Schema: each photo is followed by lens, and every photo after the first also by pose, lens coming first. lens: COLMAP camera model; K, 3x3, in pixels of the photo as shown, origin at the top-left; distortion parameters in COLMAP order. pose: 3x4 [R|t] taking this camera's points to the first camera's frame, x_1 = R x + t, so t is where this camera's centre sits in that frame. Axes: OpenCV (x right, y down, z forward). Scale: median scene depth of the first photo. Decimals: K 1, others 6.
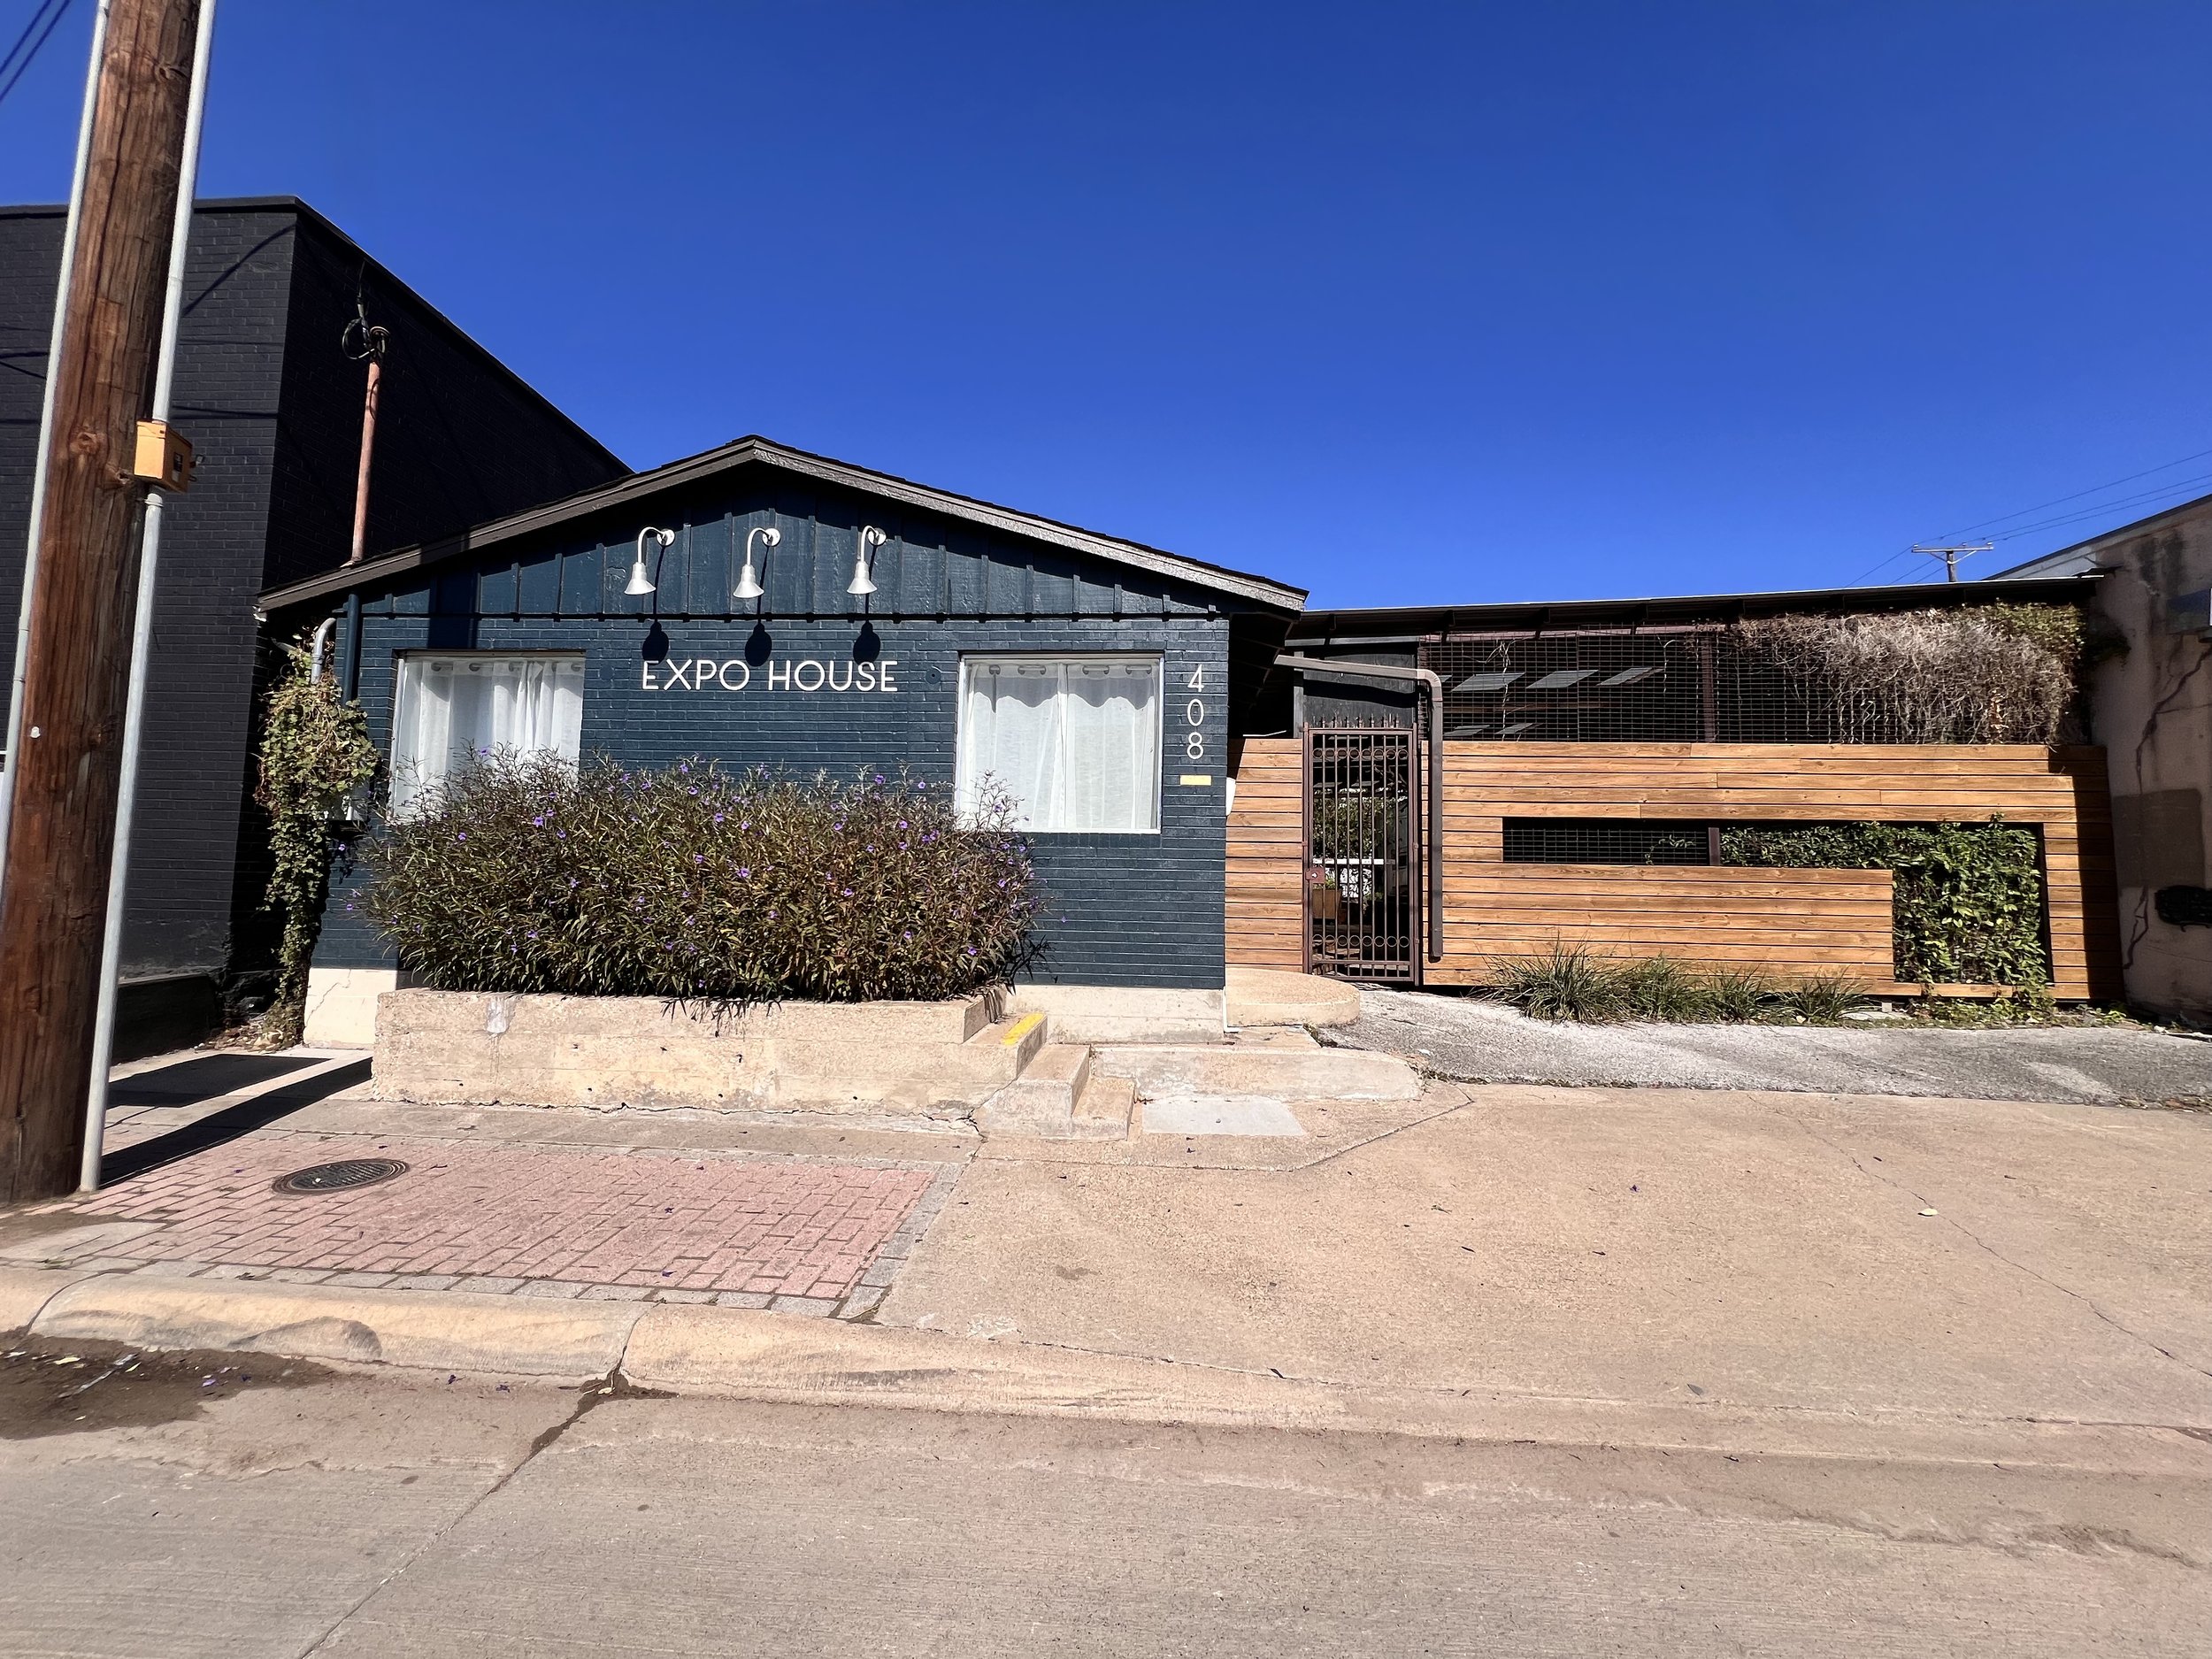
lens RADIAL K [[881.3, 0, 1104.4], [0, 881.3, 829.8], [0, 0, 1]] dist [0.000285, -0.000003]
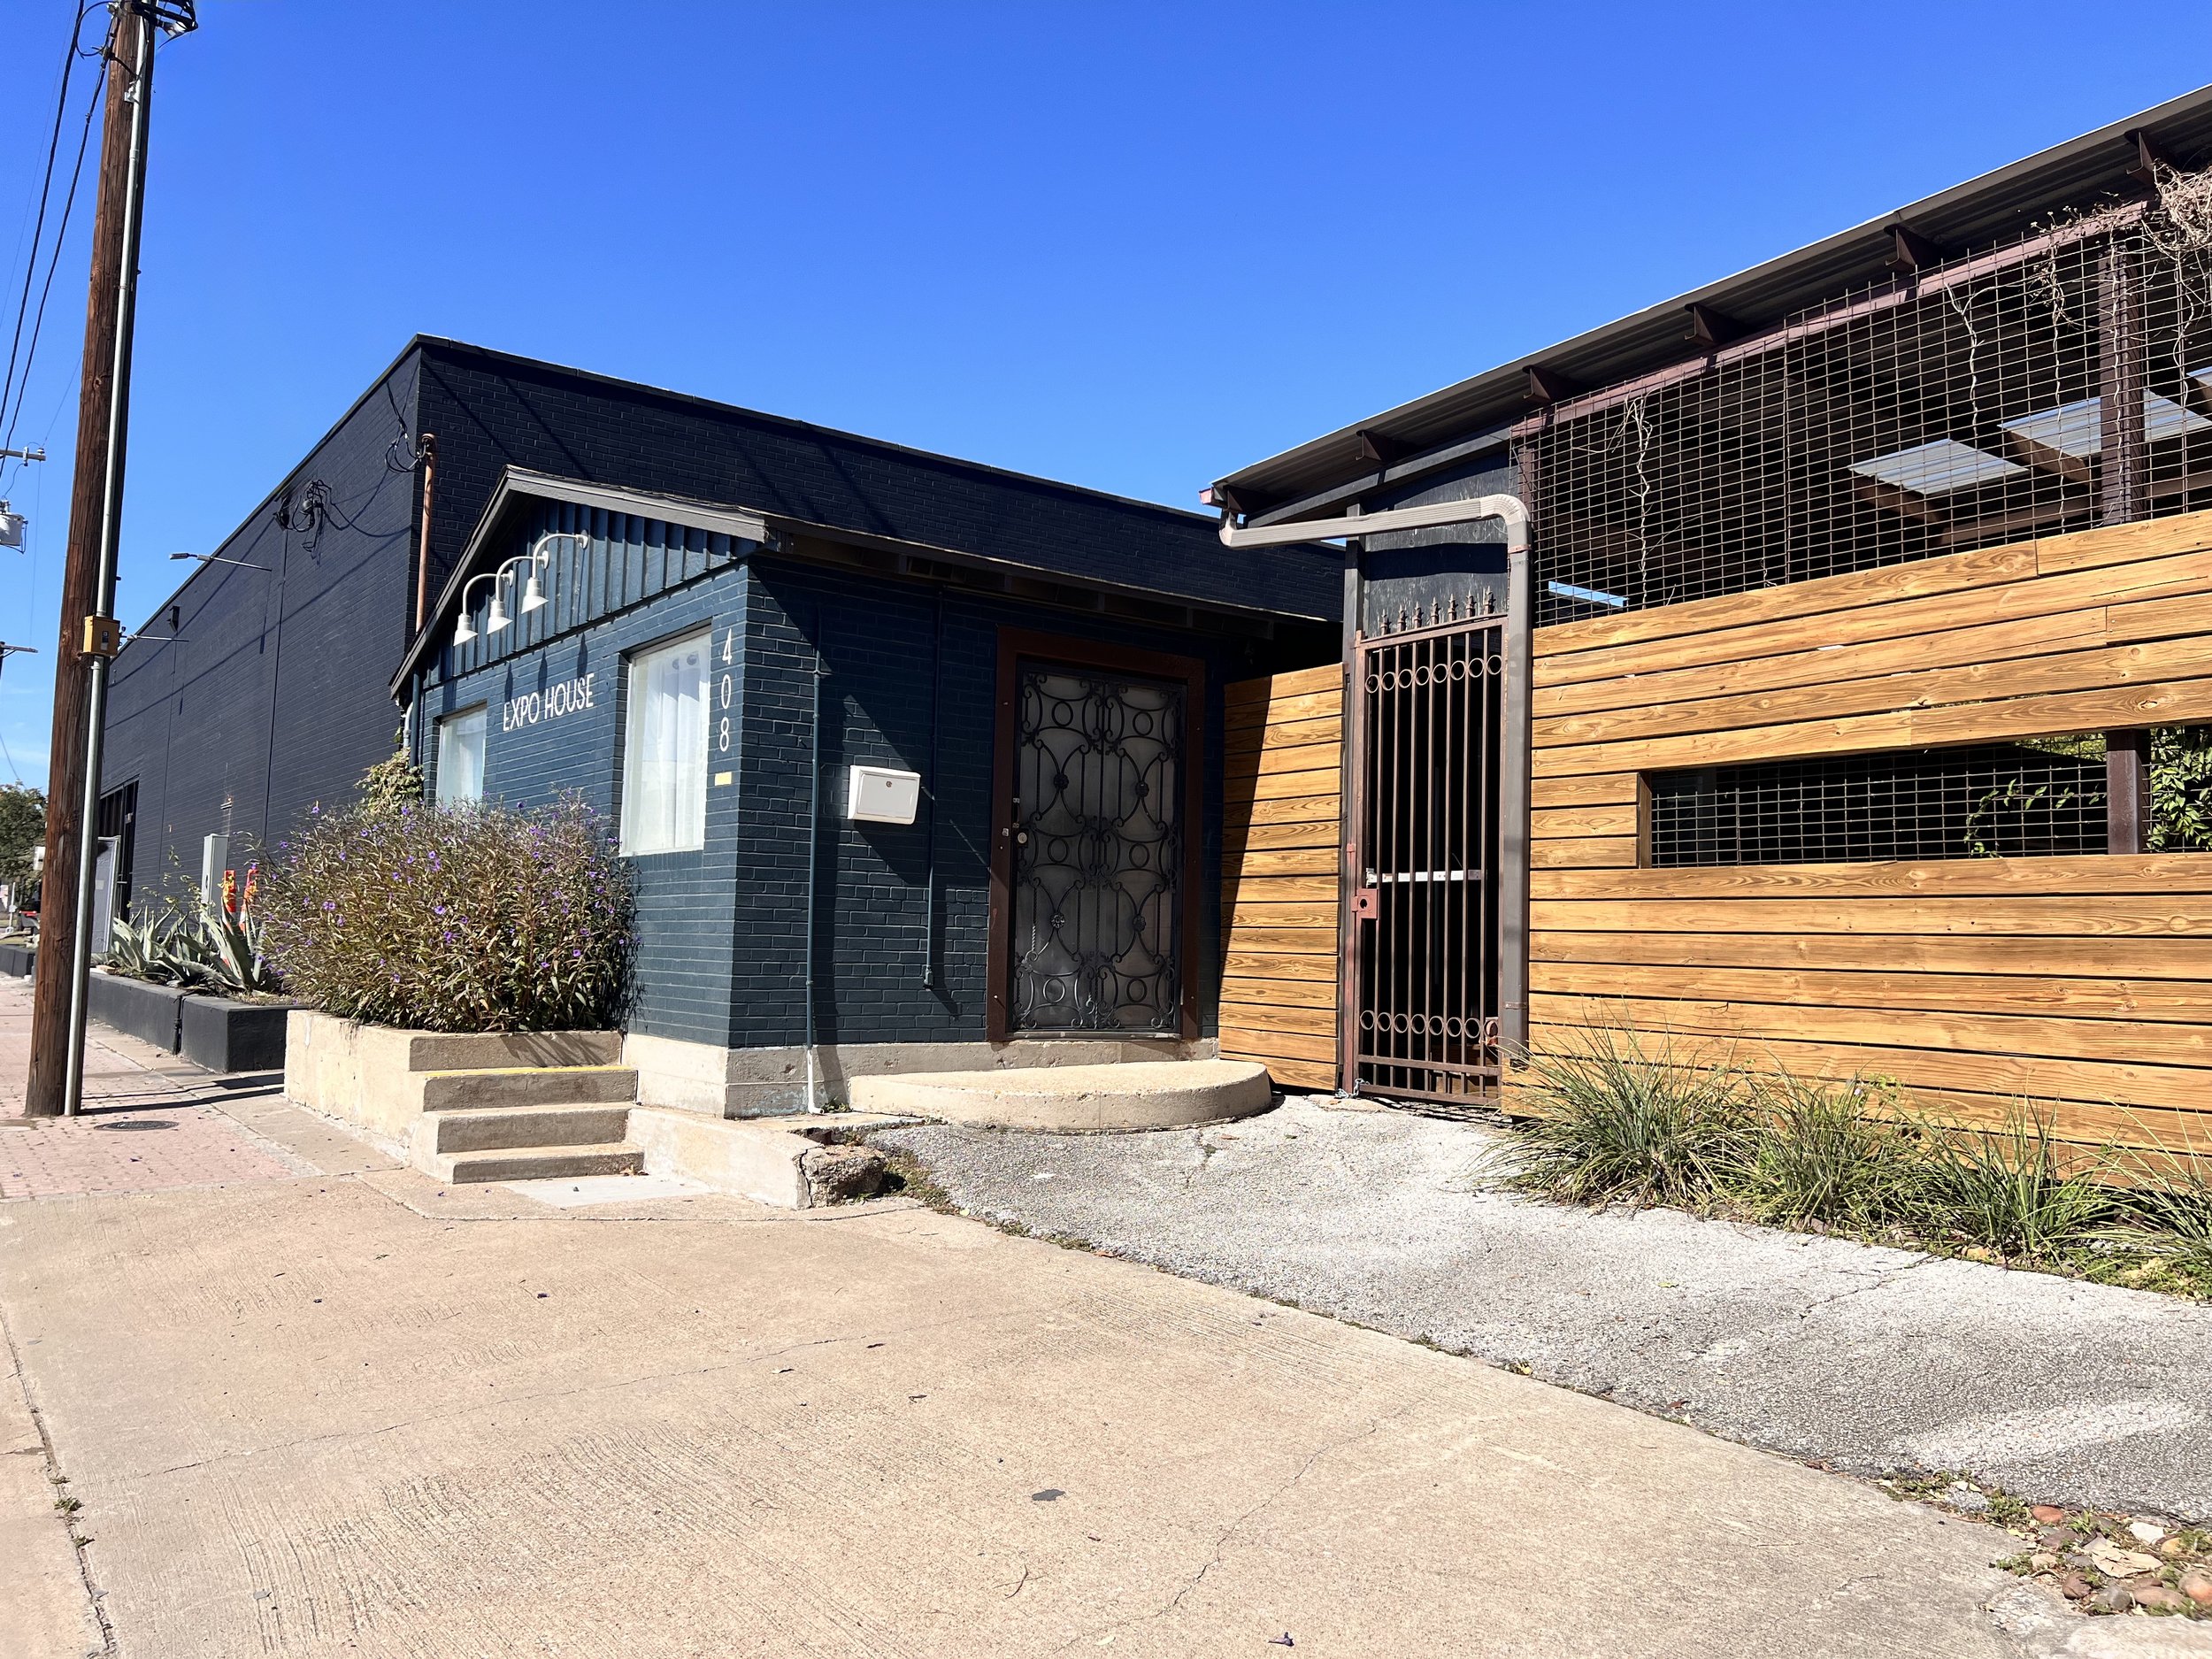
lens RADIAL K [[1665.6, 0, 1111.1], [0, 1665.6, 830.3], [0, 0, 1]] dist [0.056972, -0.063002]
pose [[0.637205, -0.058016, -0.768508, 1.401361], [0.041470, 0.998299, -0.040979, 0.061892], [0.769578, -0.005757, 0.638527, 0.306808]]
